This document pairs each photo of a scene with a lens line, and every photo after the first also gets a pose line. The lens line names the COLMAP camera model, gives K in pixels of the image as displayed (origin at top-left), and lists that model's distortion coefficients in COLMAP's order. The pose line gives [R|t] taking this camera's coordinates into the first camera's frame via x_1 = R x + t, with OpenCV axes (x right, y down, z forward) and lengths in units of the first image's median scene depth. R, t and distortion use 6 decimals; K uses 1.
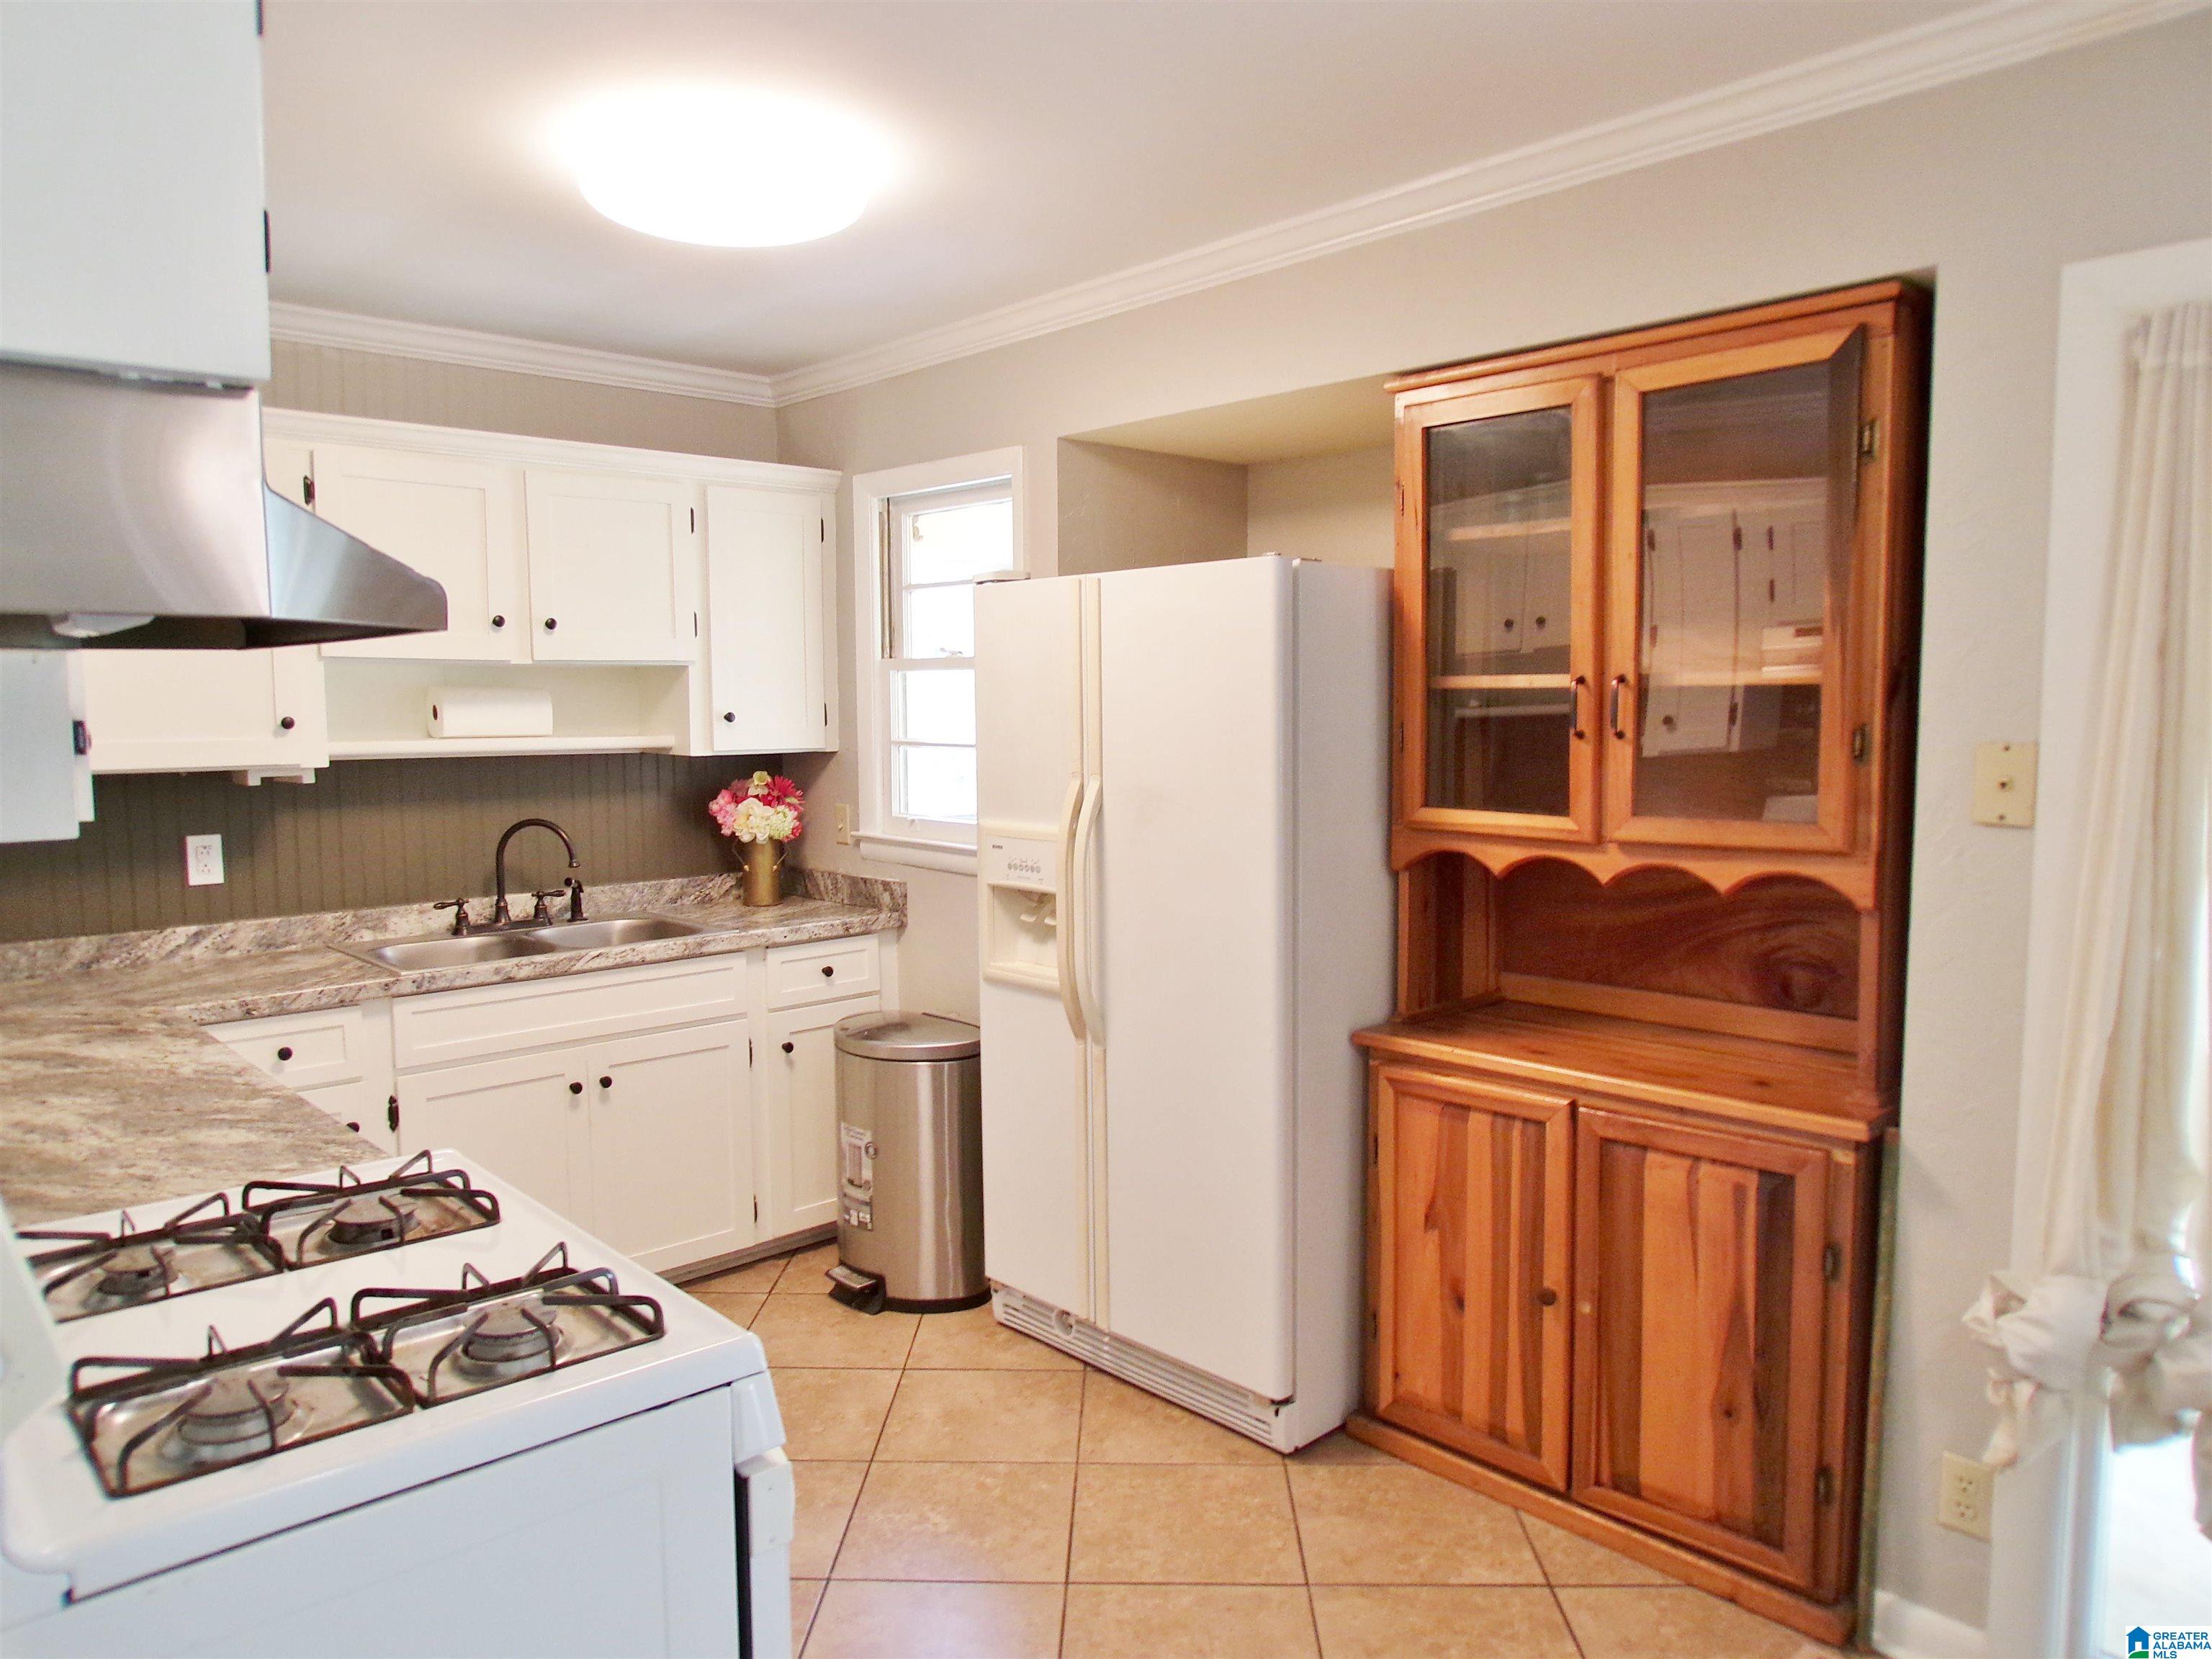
lens RADIAL K [[1491.5, 0, 1107.4], [0, 1491.5, 822.7], [0, 0, 1]] dist [-0.048959, 0.023651]
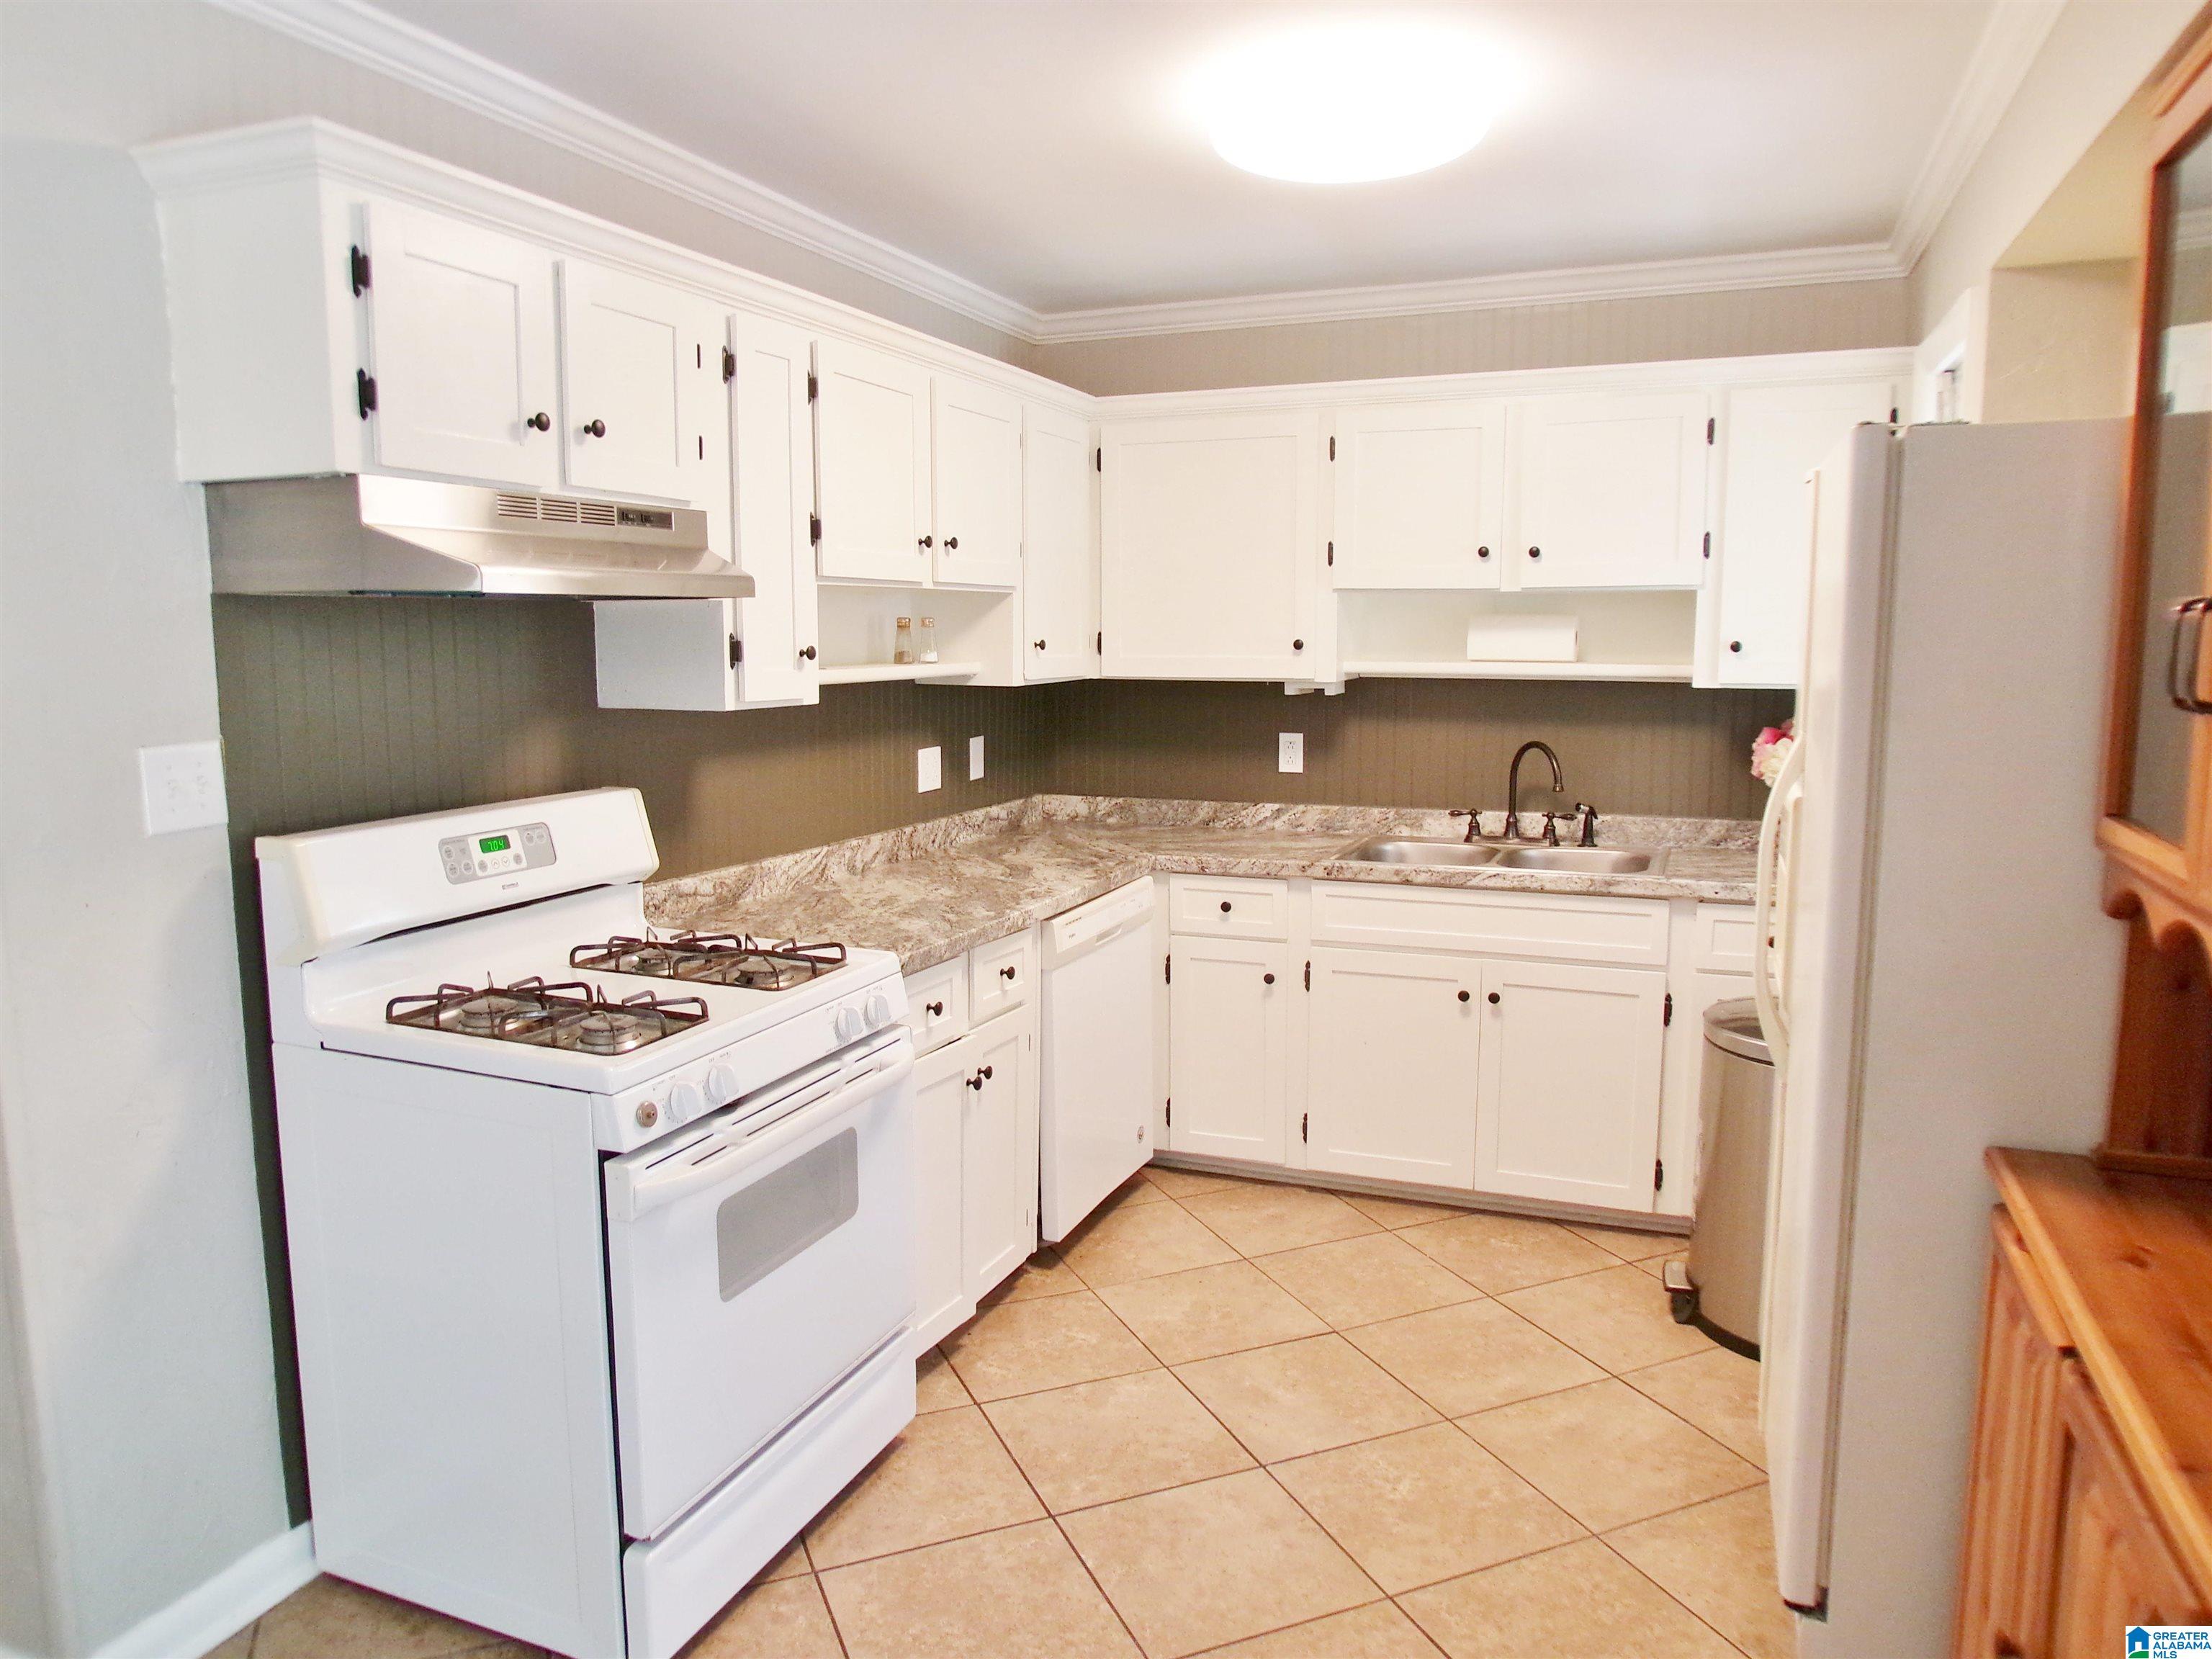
lens RADIAL K [[1491.5, 0, 1099.4], [0, 1491.5, 831.9], [0, 0, 1]] dist [-0.048959, 0.023651]
pose [[0.412369, 0.125623, -0.902314, 0.472643], [-0.072266, 0.991837, 0.105061, -0.029435], [0.908146, 0.021883, 0.418081, 0.313485]]
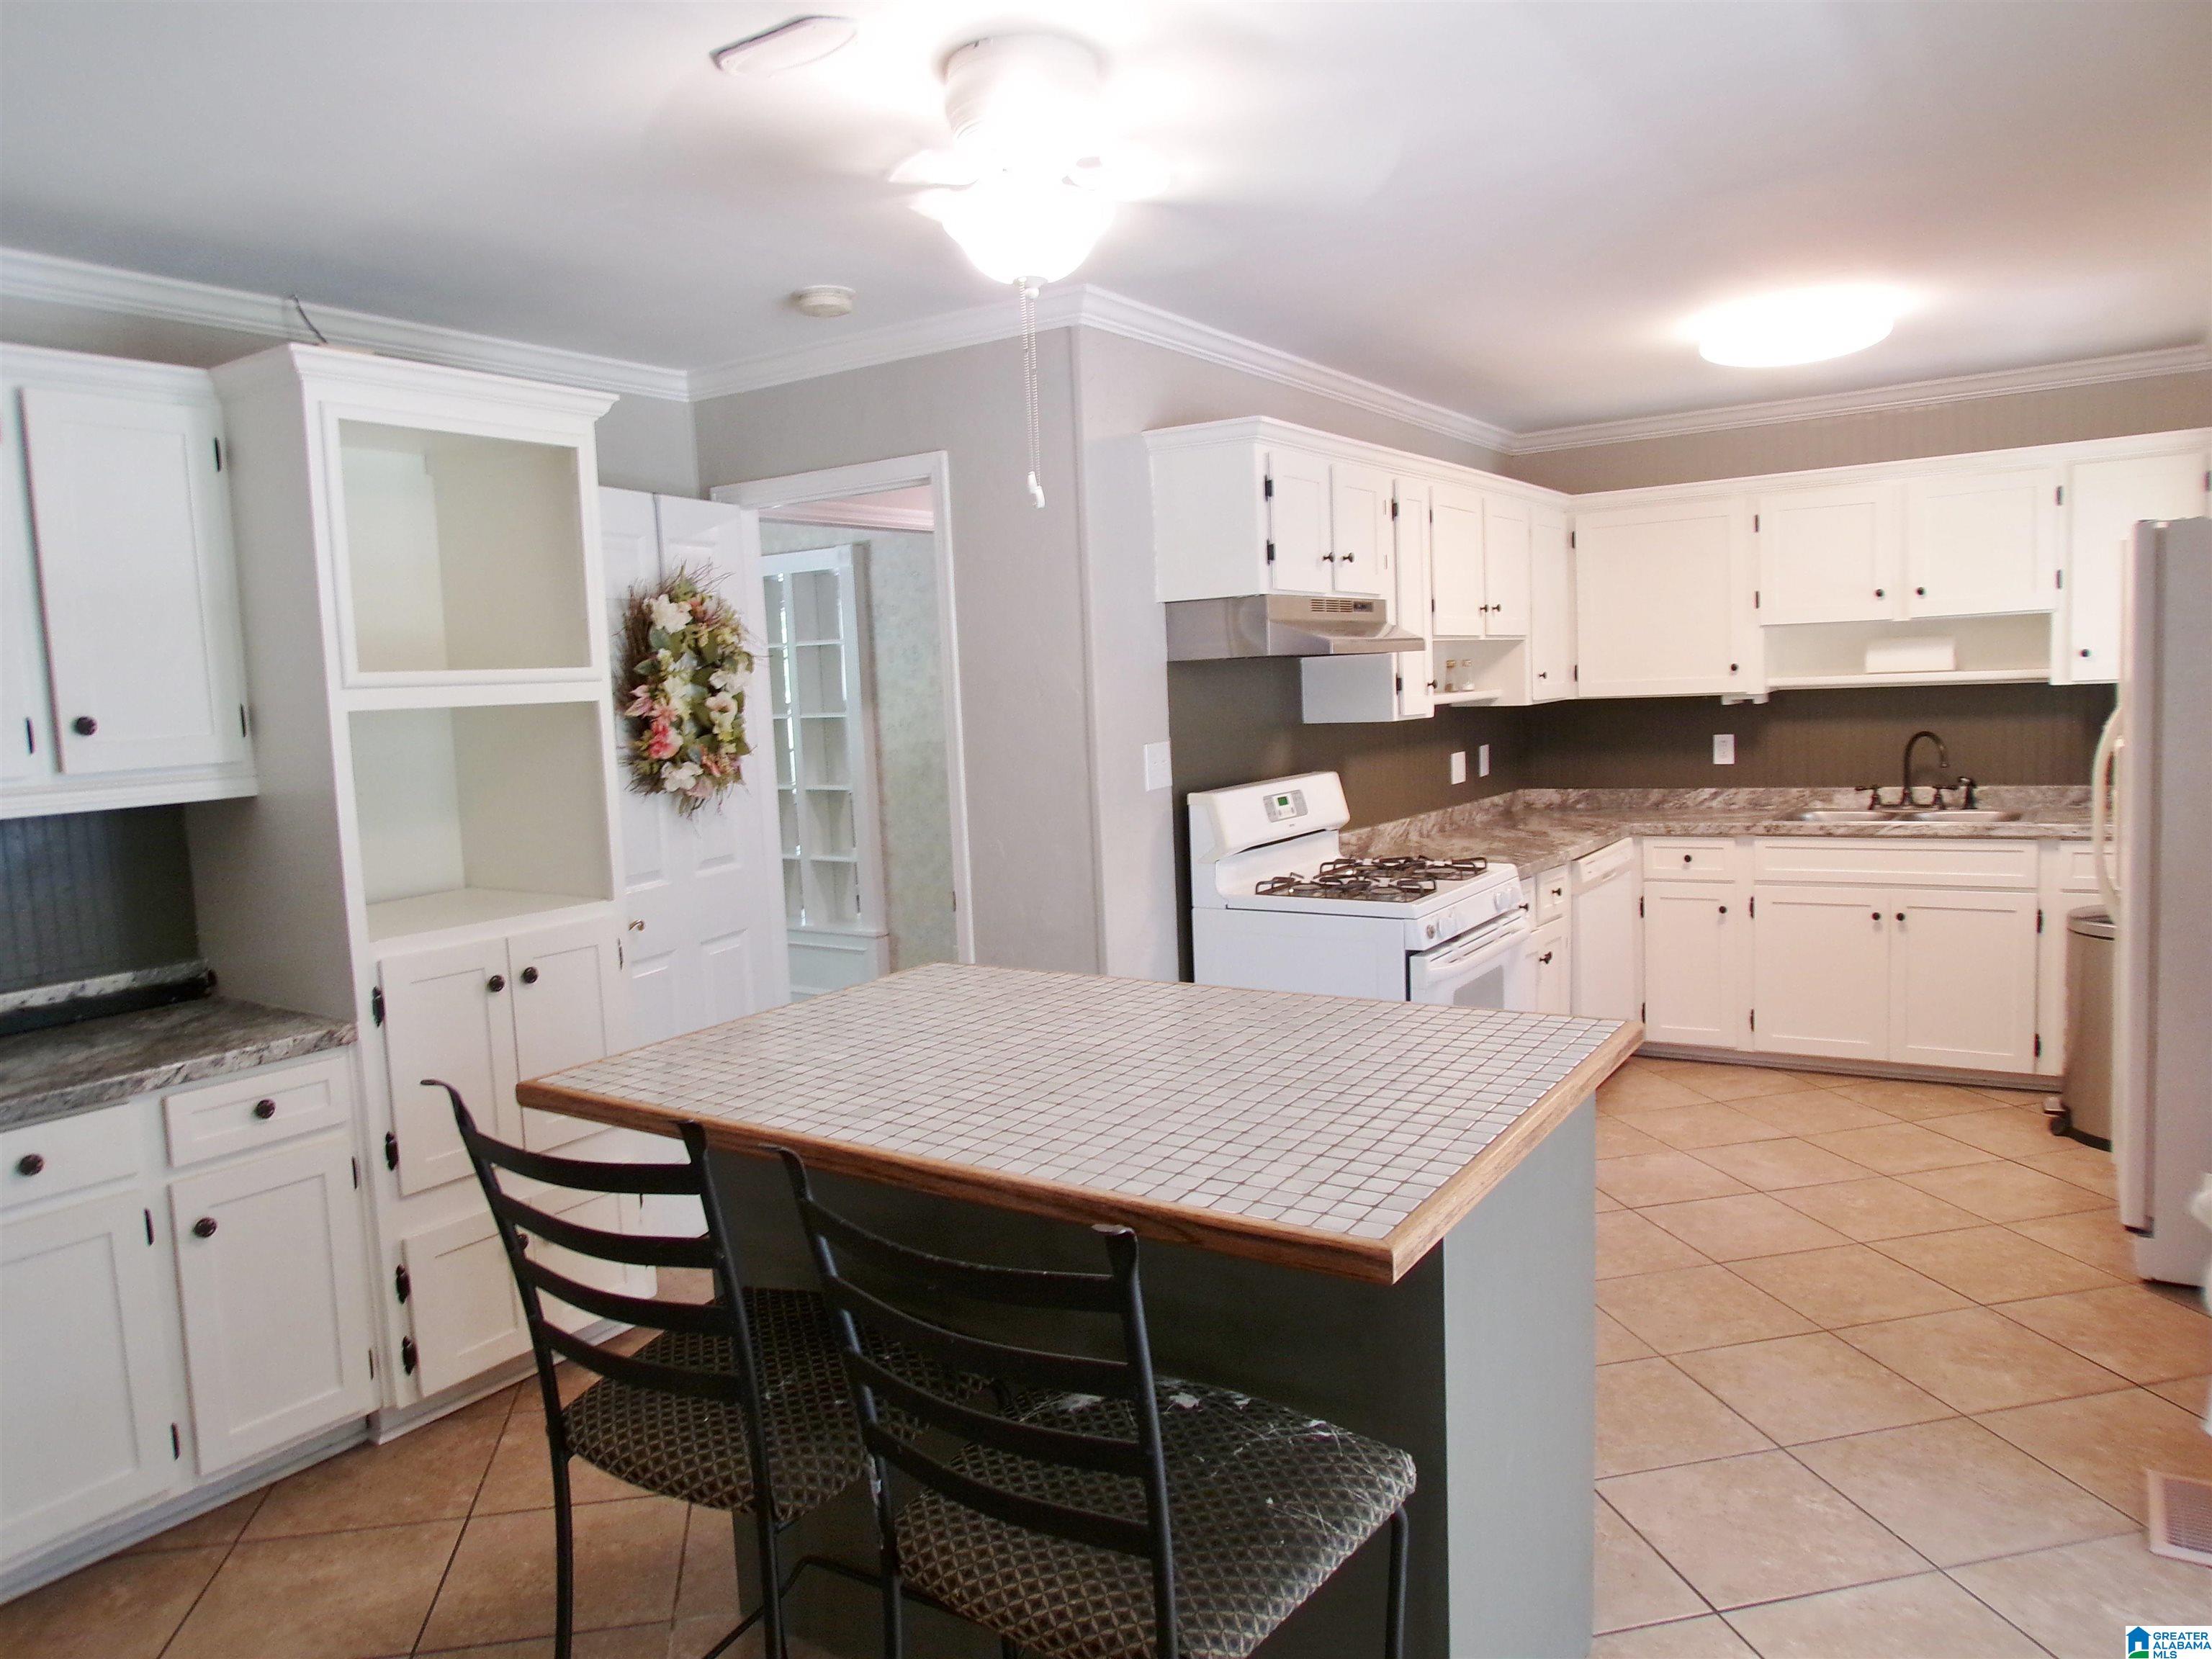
lens RADIAL K [[1491.5, 0, 1094.5], [0, 1491.5, 837.8], [0, 0, 1]] dist [-0.048959, 0.023651]
pose [[0.215619, 0.093598, -0.971981, 0.864278], [-0.030541, 0.995555, 0.089093, -0.002705], [0.976000, 0.010475, 0.217520, -0.062991]]
